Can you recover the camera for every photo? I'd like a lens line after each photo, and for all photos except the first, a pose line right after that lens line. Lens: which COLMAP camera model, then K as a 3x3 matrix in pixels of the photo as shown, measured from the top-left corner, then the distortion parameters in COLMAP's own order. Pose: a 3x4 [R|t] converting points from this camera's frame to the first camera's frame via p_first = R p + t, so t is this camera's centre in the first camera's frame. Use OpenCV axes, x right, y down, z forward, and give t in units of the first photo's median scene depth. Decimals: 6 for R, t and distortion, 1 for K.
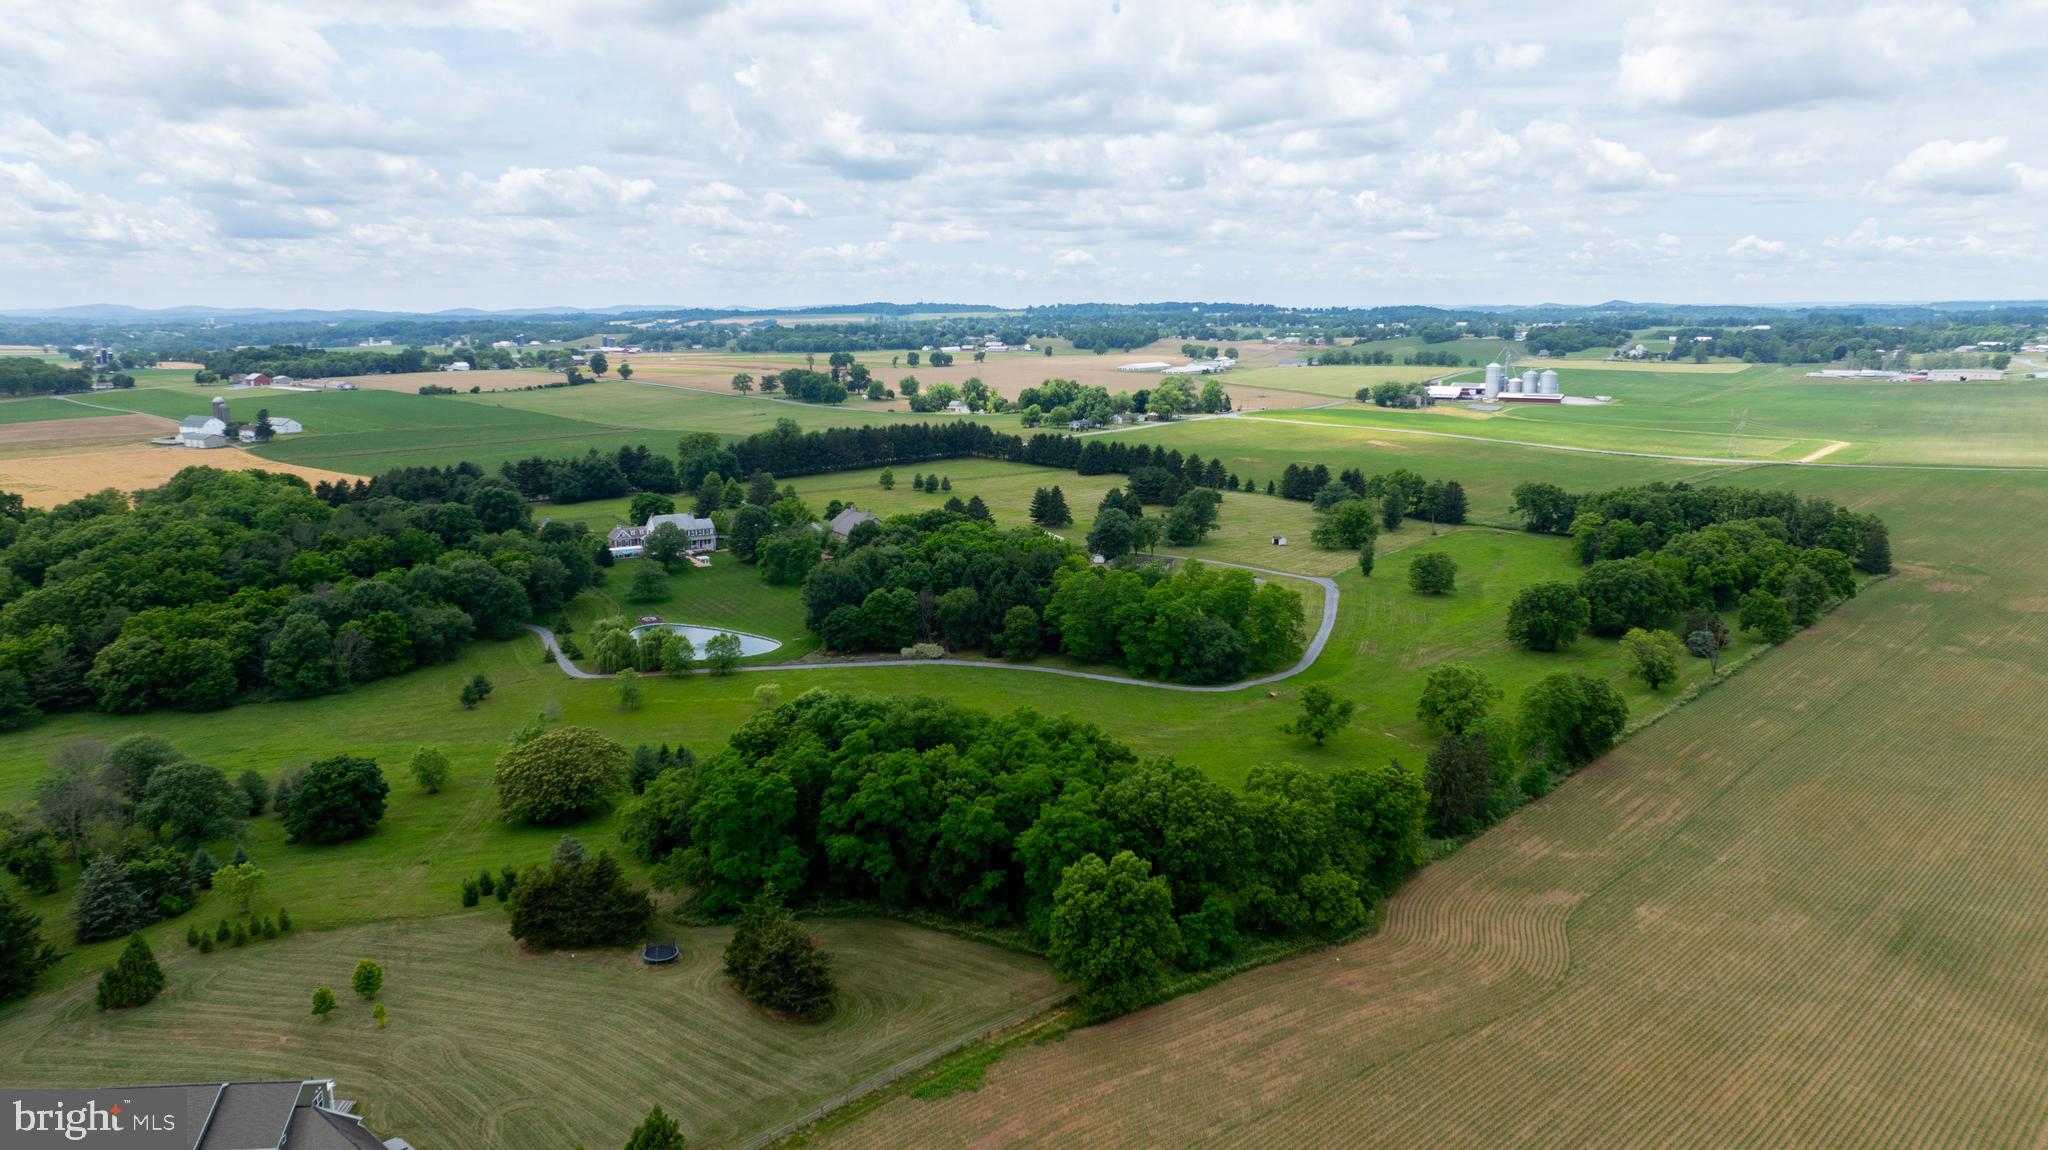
lens RADIAL K [[1444.3, 0, 1028.6], [0, 1444.3, 577.6], [0, 0, 1]] dist [-0.000308, -0.044010]
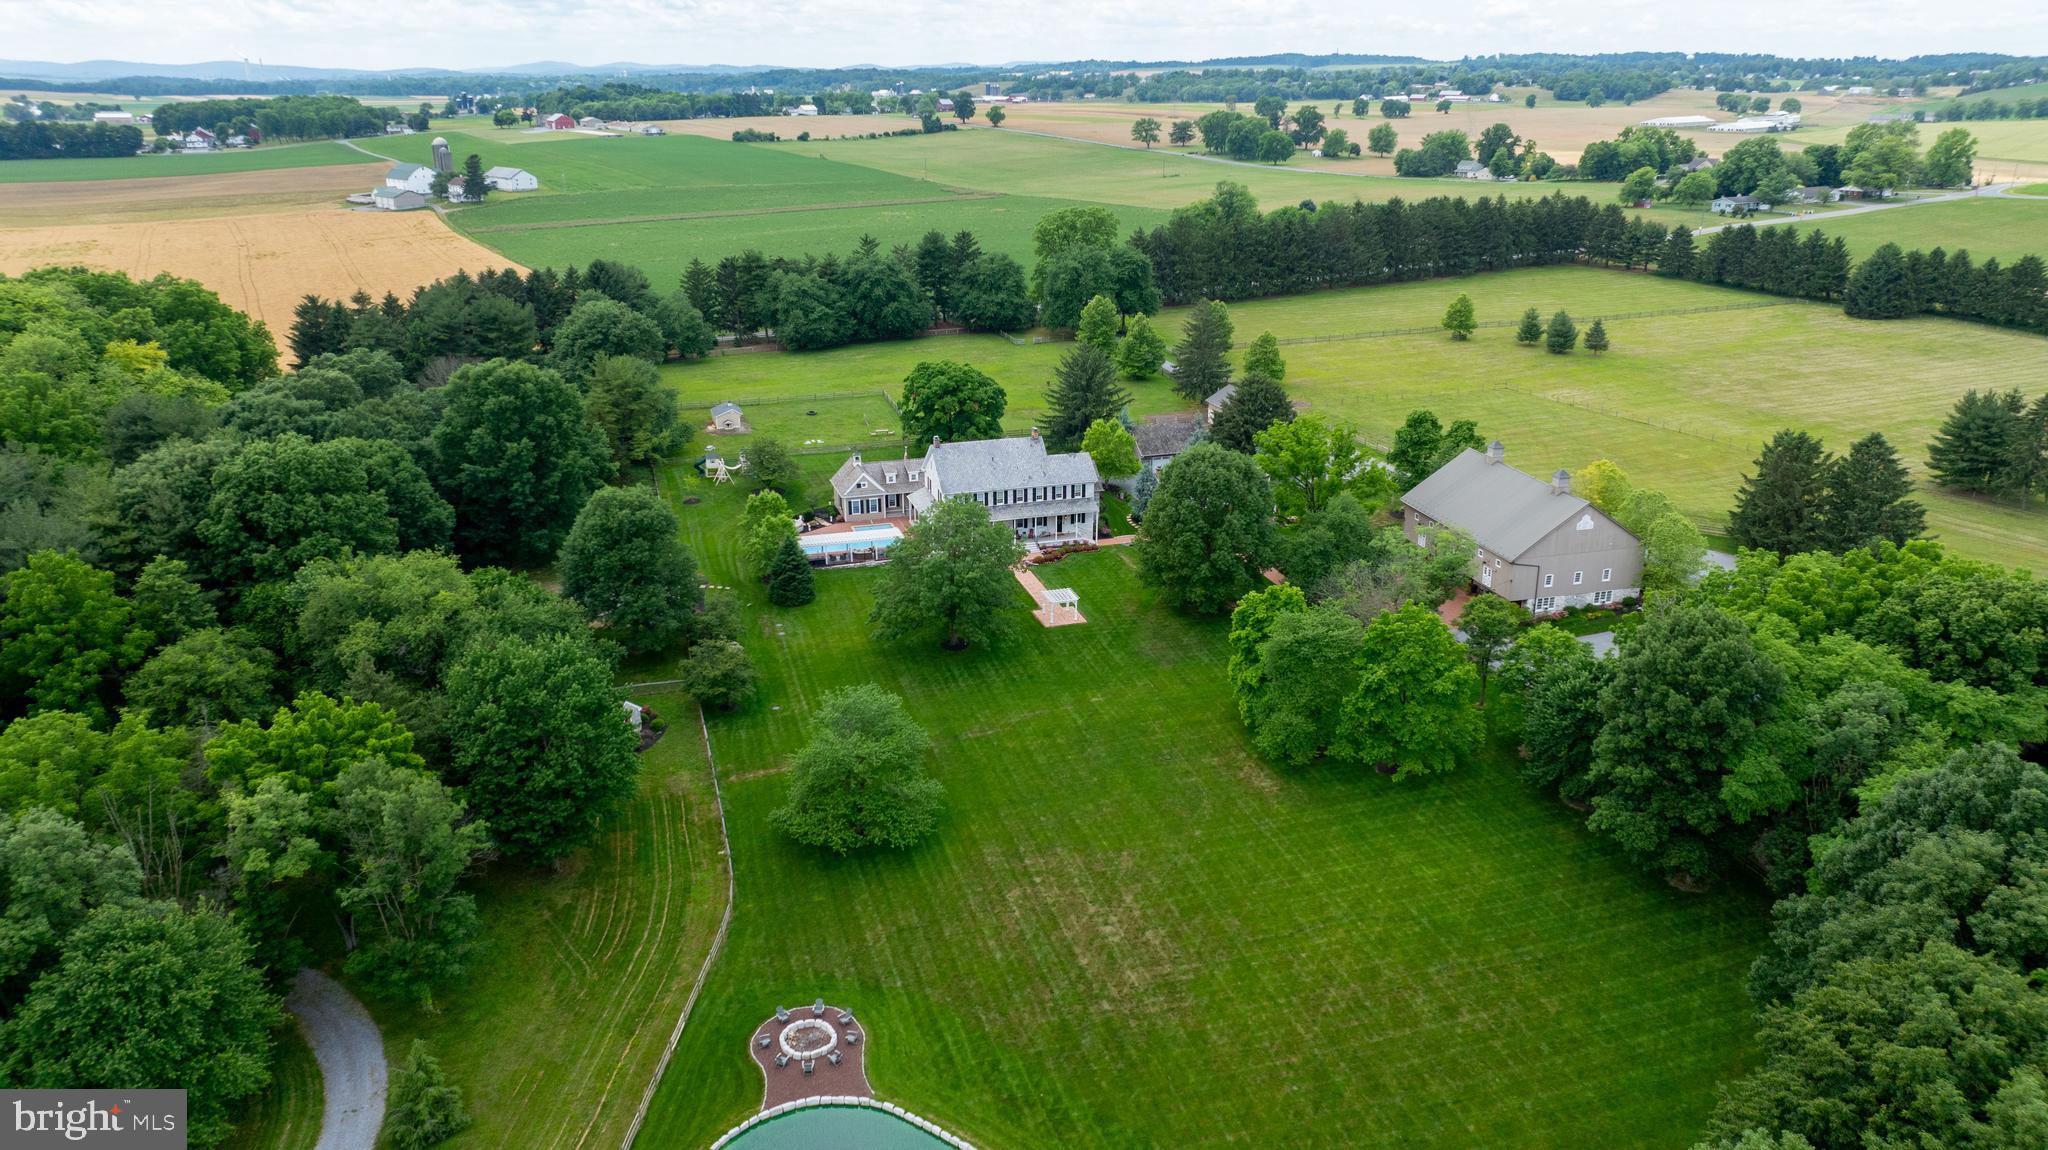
lens RADIAL K [[1445.2, 0, 1027.6], [0, 1445.2, 579.5], [0, 0, 1]] dist [-0.020115, 0.009237]
pose [[0.965254, 0.087040, -0.246392, -0.071203], [-0.047265, 0.985498, 0.162972, -0.034706], [0.257004, -0.145663, 0.955370, 0.320664]]
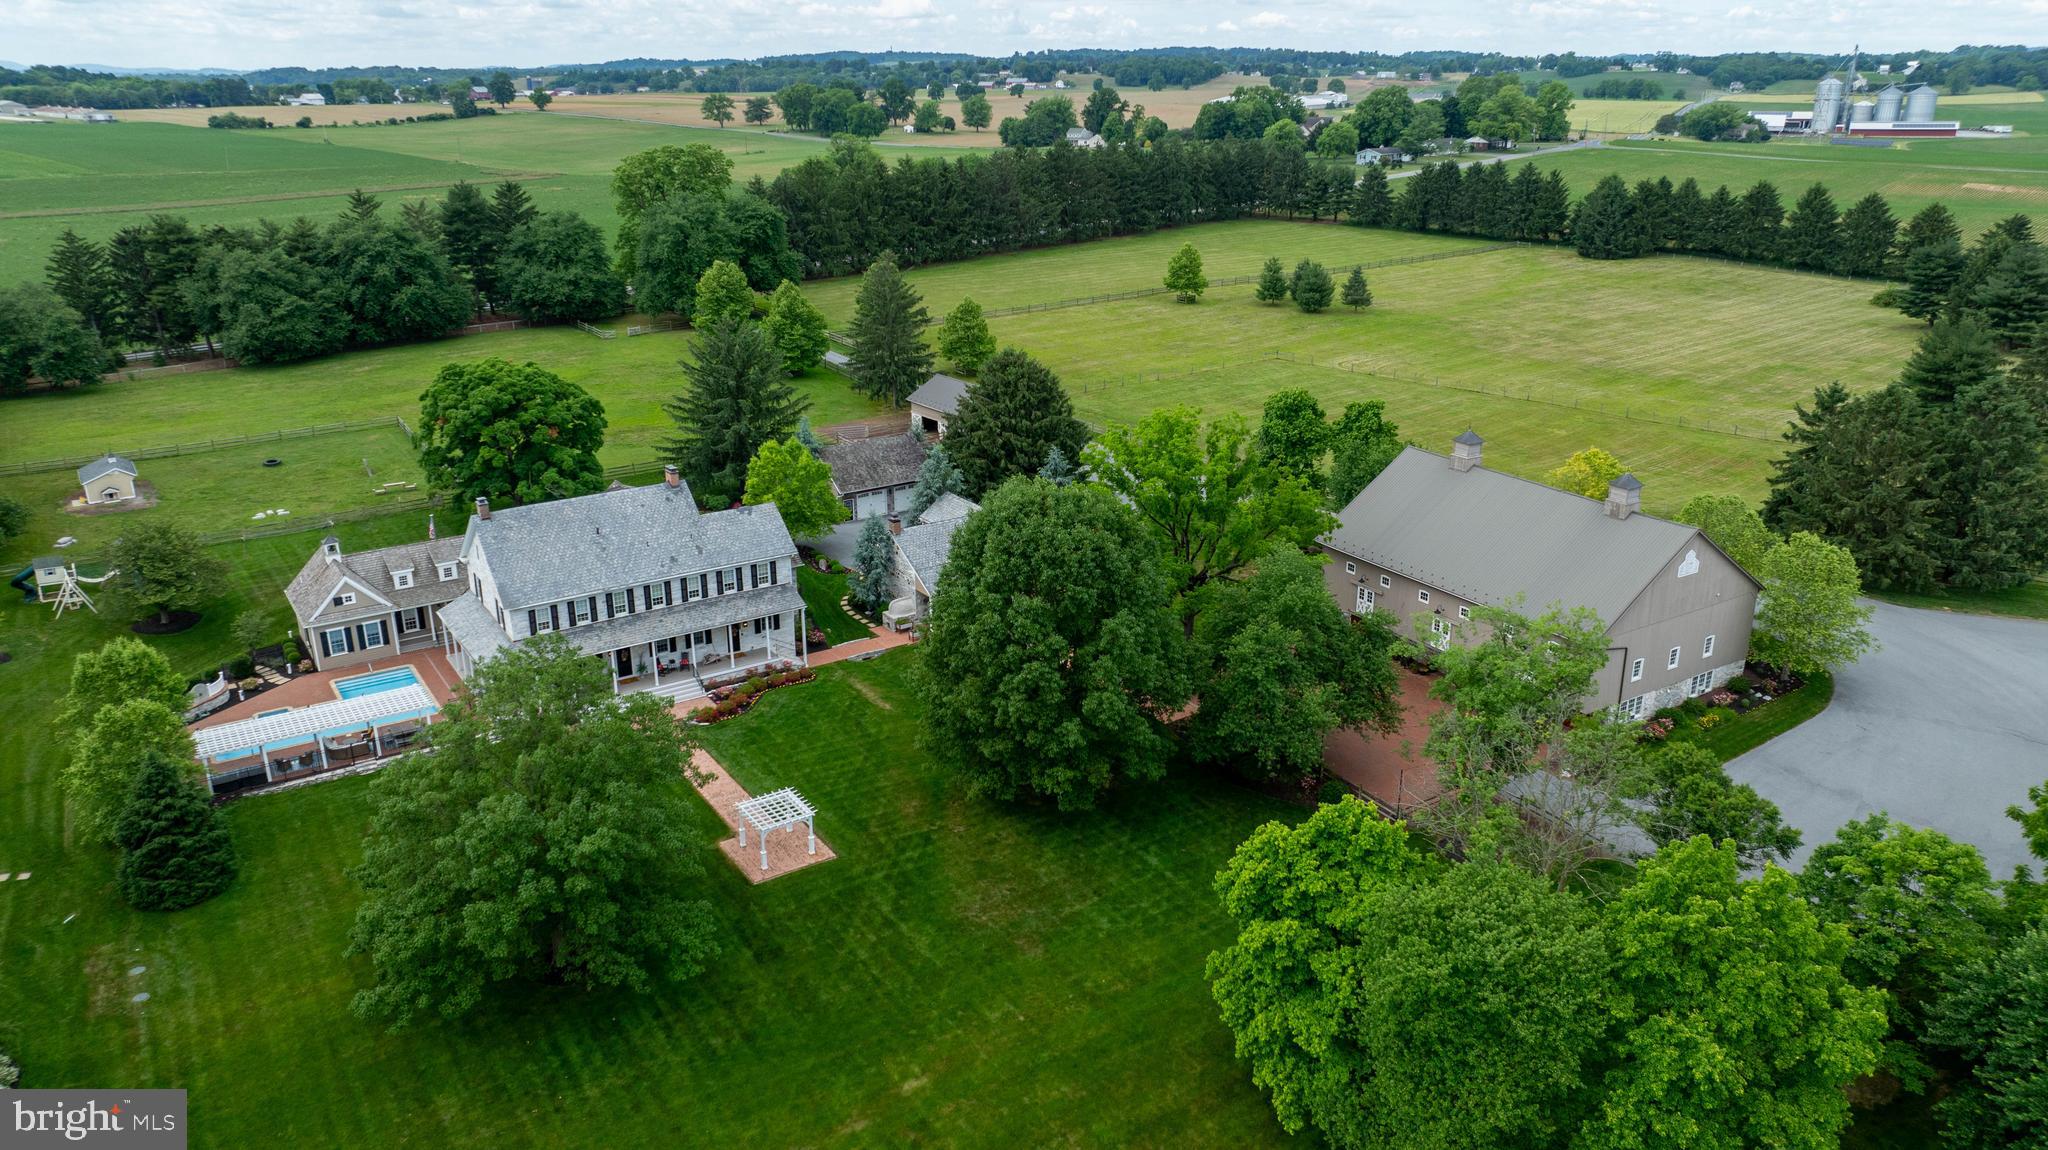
lens RADIAL K [[1445.2, 0, 1027.6], [0, 1445.2, 579.5], [0, 0, 1]] dist [-0.020115, 0.009237]
pose [[0.999640, -0.011784, 0.024088, -0.095342], [0.007889, 0.987753, 0.155825, -0.031464], [-0.025629, -0.155579, 0.987491, 0.399380]]
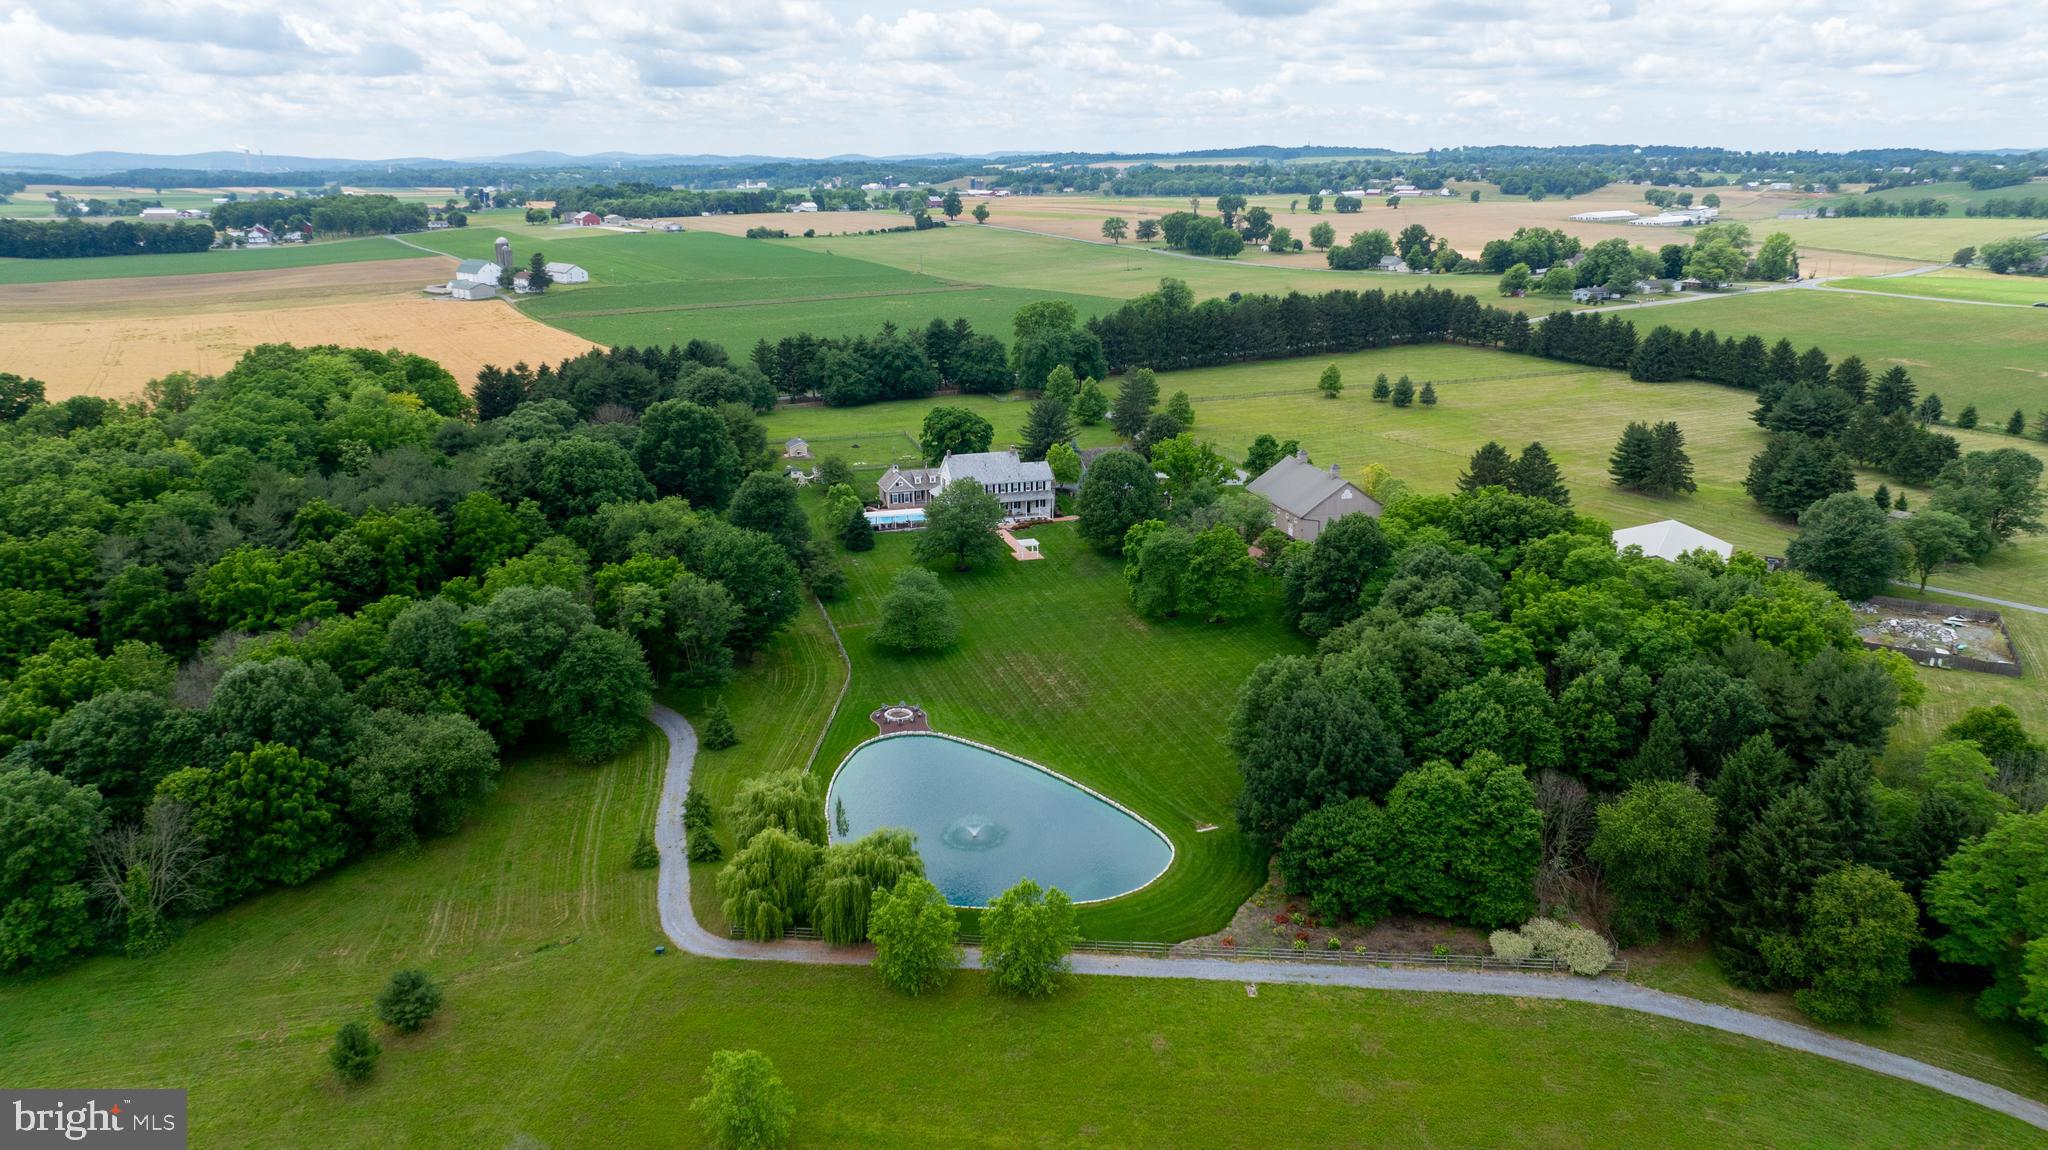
lens RADIAL K [[1444.3, 0, 1028.6], [0, 1444.3, 577.6], [0, 0, 1]] dist [-0.000308, -0.044010]
pose [[0.968333, 0.069283, -0.239856, -0.043895], [-0.044917, 0.993393, 0.105607, -0.028012], [0.245588, -0.091490, 0.965047, 0.222362]]
